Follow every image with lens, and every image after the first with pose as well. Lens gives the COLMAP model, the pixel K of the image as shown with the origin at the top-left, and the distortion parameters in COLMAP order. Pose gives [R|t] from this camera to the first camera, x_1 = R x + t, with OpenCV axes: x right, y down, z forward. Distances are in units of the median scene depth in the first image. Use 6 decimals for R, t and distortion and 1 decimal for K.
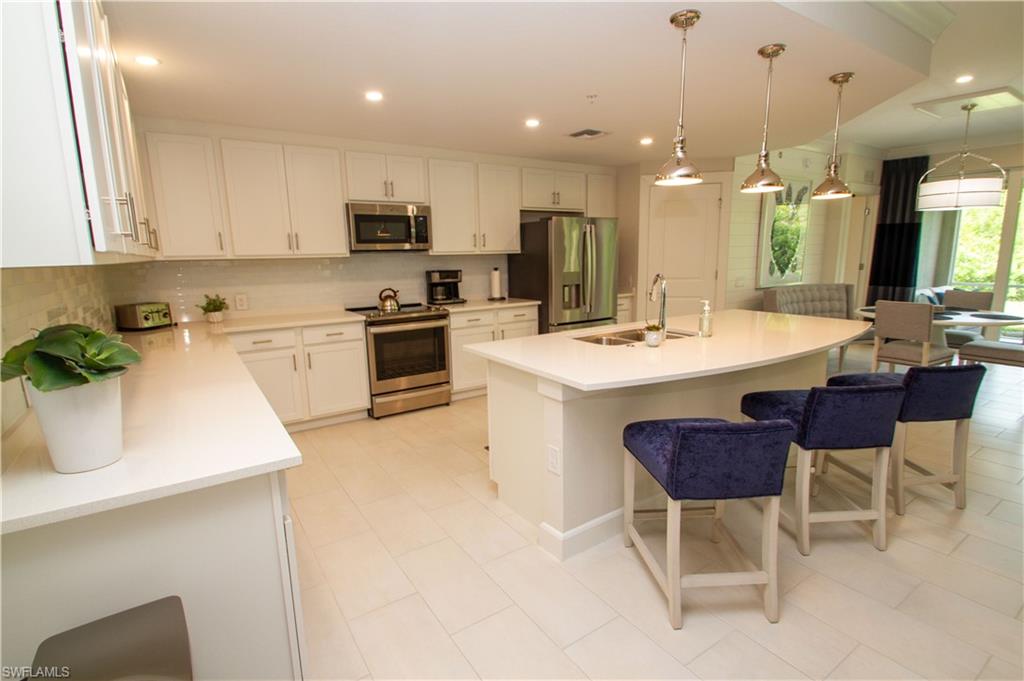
lens RADIAL K [[504.8, 0, 513.7], [0, 504.8, 346.1], [0, 0, 1]] dist [0.012360, -0.013210]
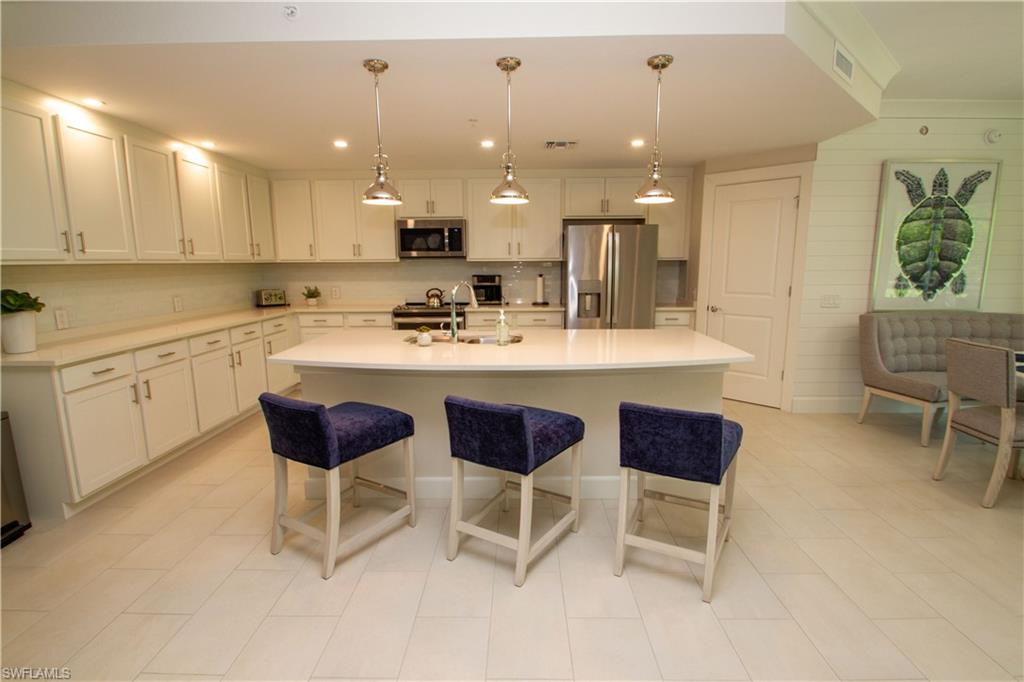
lens RADIAL K [[504.8, 0, 512.0], [0, 504.8, 343.8], [0, 0, 1]] dist [0.012360, -0.013210]
pose [[0.817726, 0.105917, -0.565778, 0.606926], [-0.115334, 0.993141, 0.019227, -0.027087], [0.563934, 0.049531, 0.824333, 0.112891]]
